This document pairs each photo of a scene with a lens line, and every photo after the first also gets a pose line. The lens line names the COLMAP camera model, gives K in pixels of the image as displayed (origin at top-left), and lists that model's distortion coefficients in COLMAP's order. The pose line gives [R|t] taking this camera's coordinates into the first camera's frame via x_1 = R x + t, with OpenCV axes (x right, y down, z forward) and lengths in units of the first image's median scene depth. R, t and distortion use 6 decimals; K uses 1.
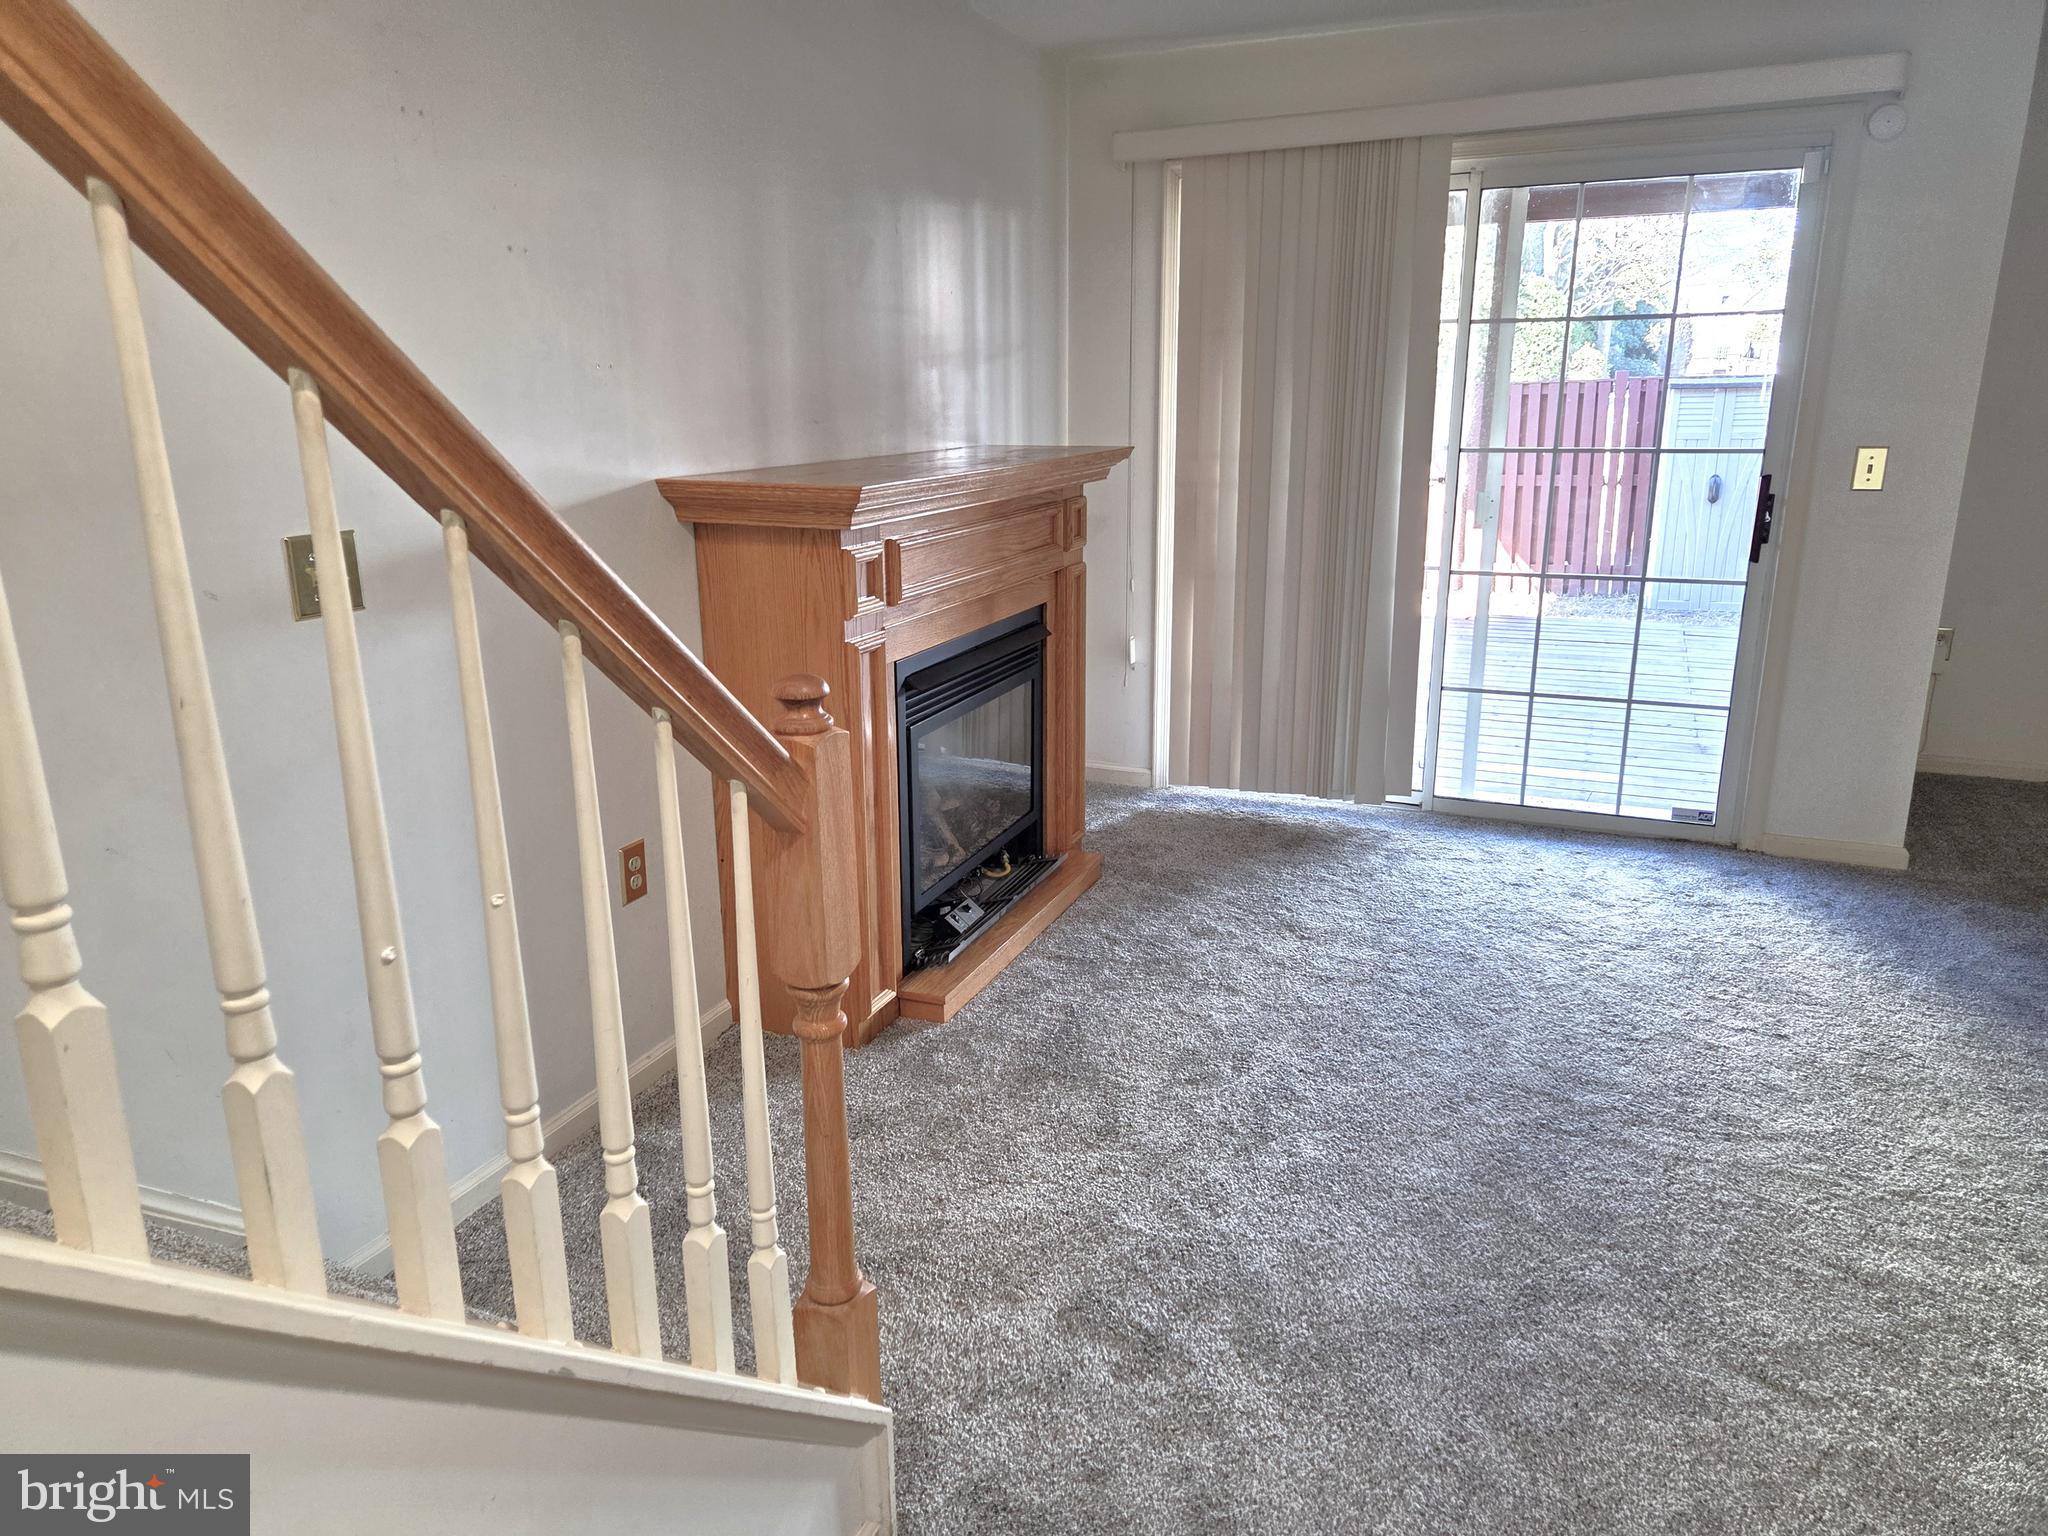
lens RADIAL K [[1366.7, 0, 1017.6], [0, 1366.7, 756.8], [0, 0, 1]] dist [0.071568, -0.043467]
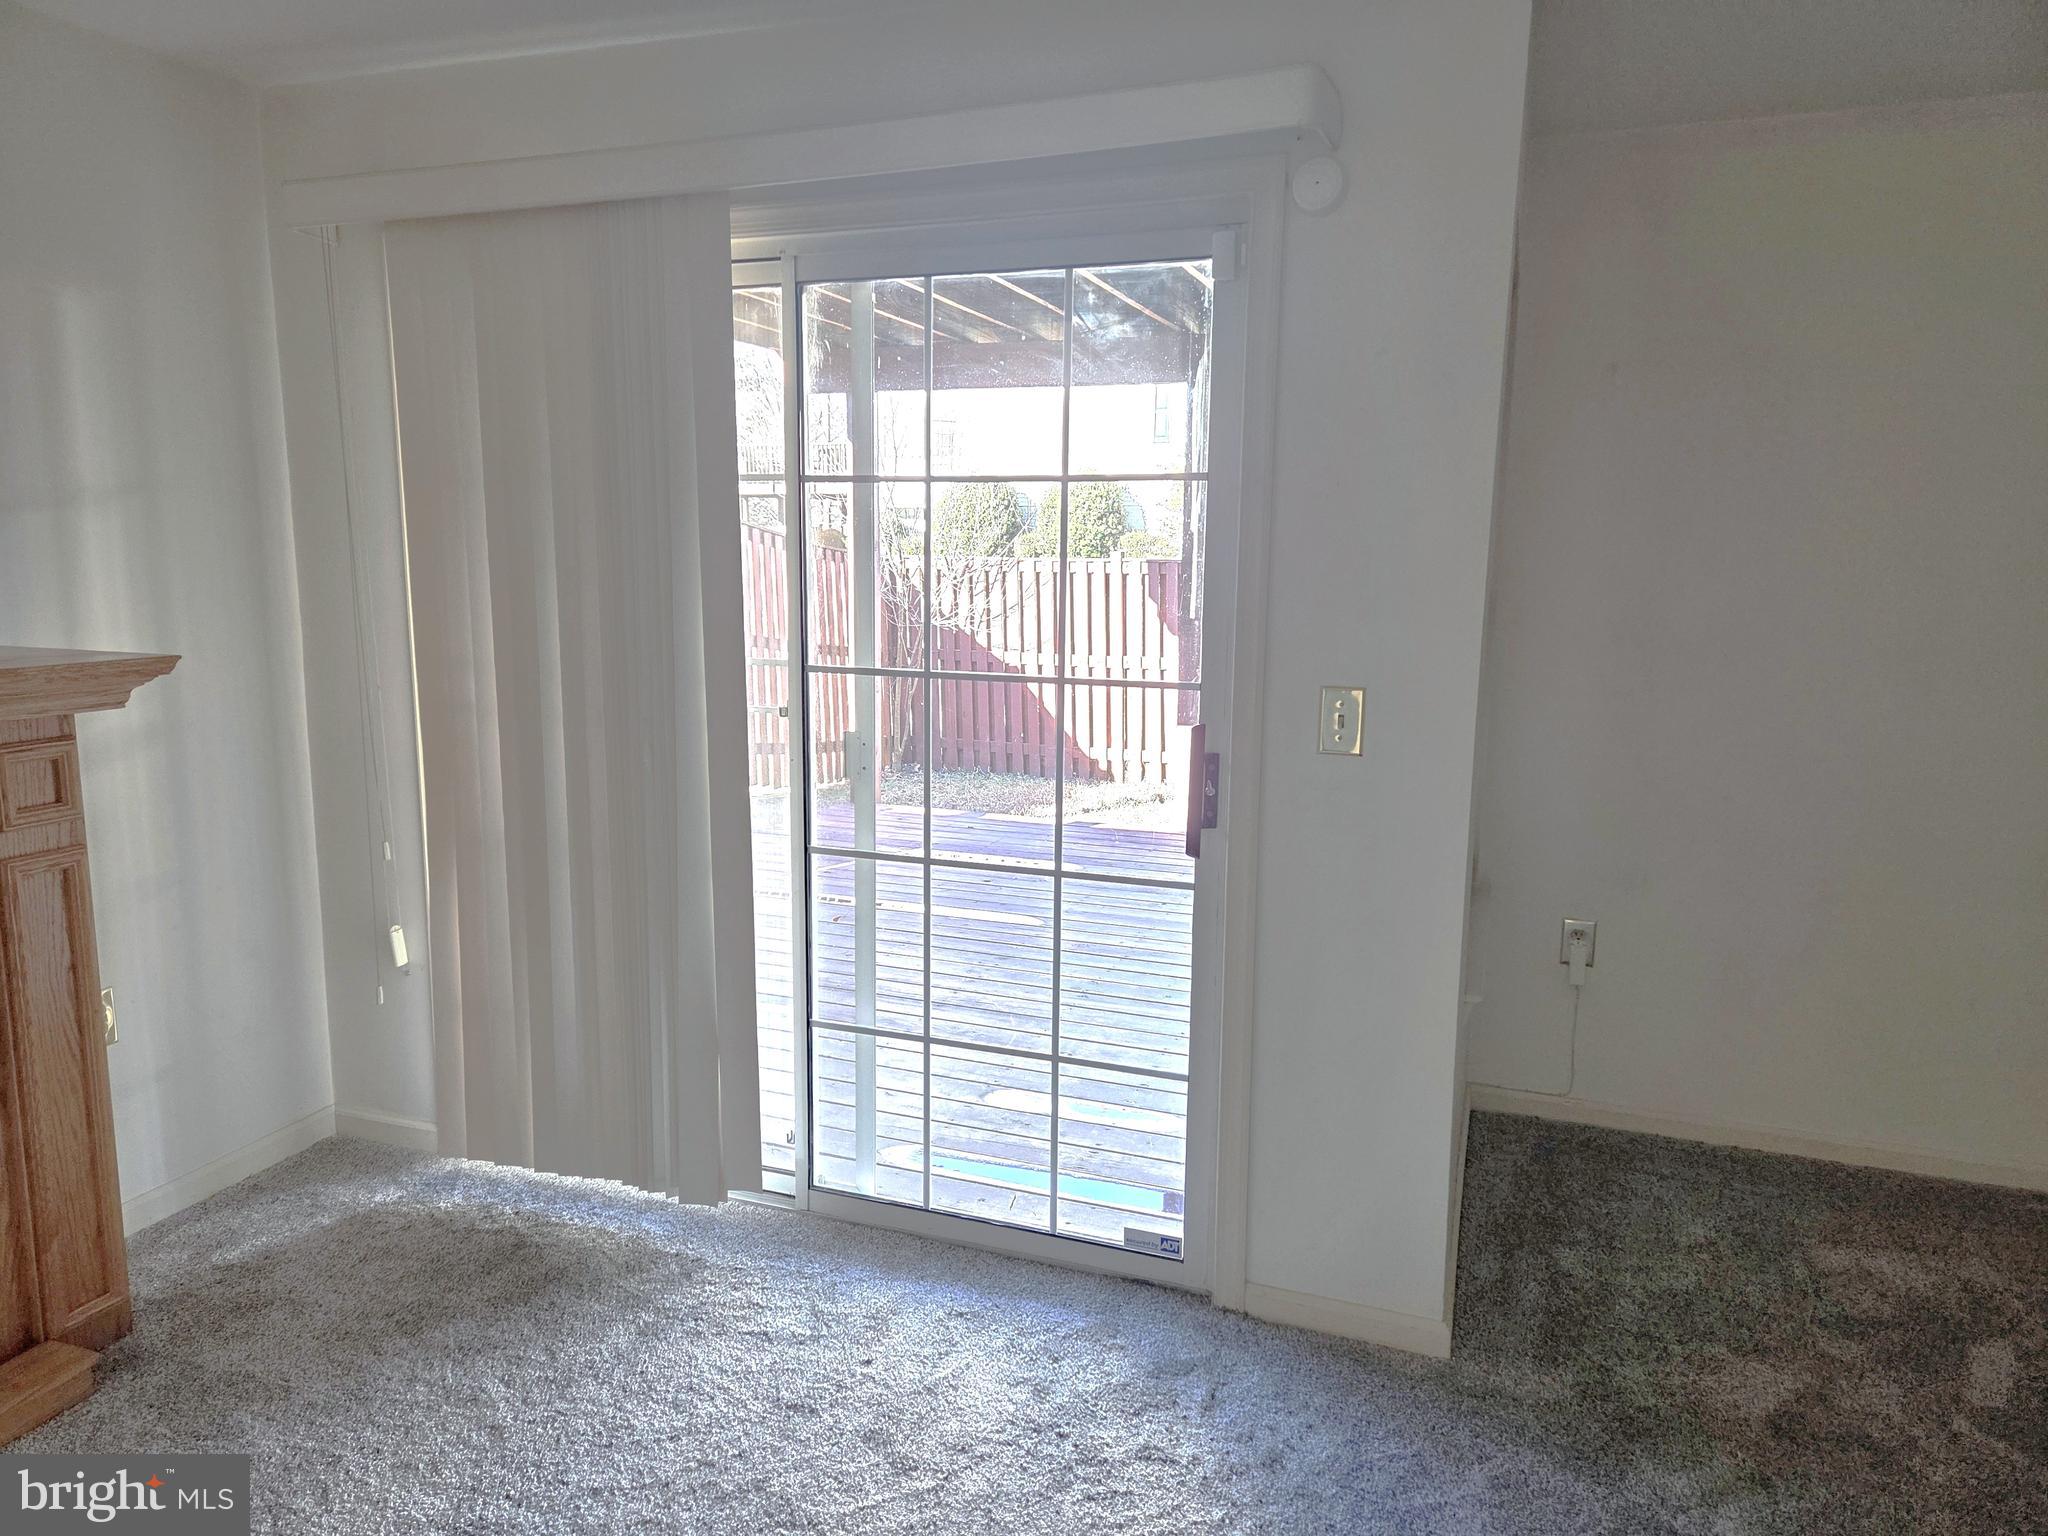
lens RADIAL K [[1366.7, 0, 1022.0], [0, 1366.7, 773.5], [0, 0, 1]] dist [0.071568, -0.043467]
pose [[0.998703, 0.012273, 0.049417, 0.404891], [-0.007177, 0.994757, -0.102016, -0.109884], [-0.050410, 0.101529, 0.993555, 0.364318]]
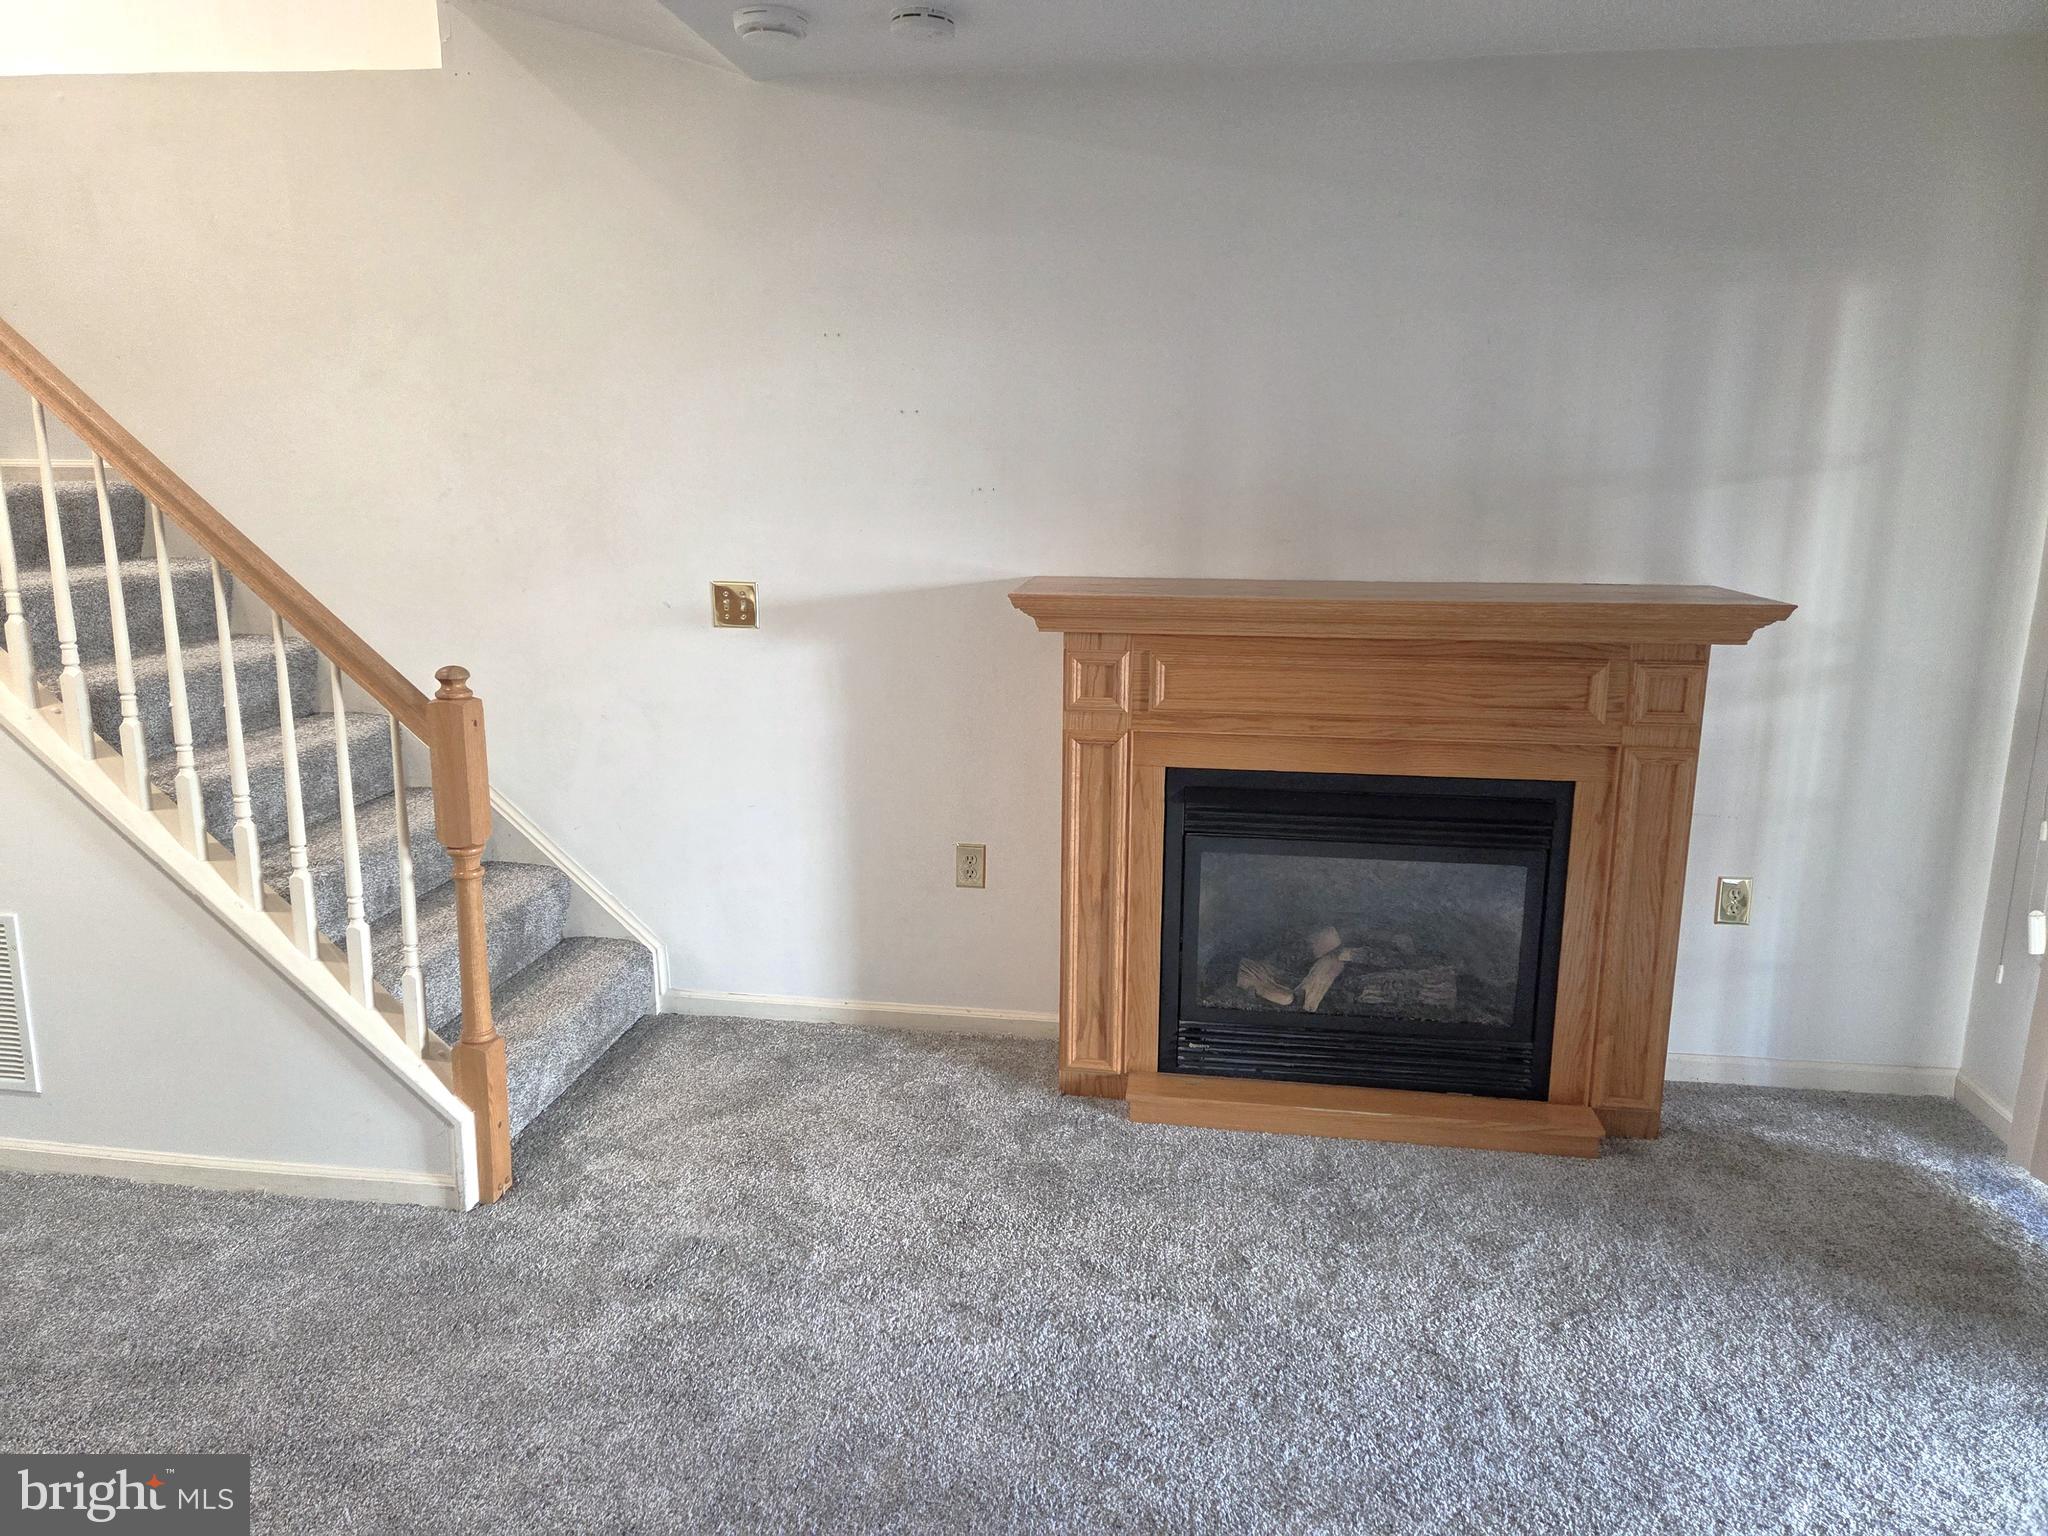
lens RADIAL K [[1366.7, 0, 1015.8], [0, 1366.7, 761.2], [0, 0, 1]] dist [0.071568, -0.043467]
pose [[0.260303, 0.213906, -0.941534, 0.630615], [-0.260293, 0.954593, 0.144911, -0.143404], [0.929779, 0.207353, 0.304162, 0.418510]]
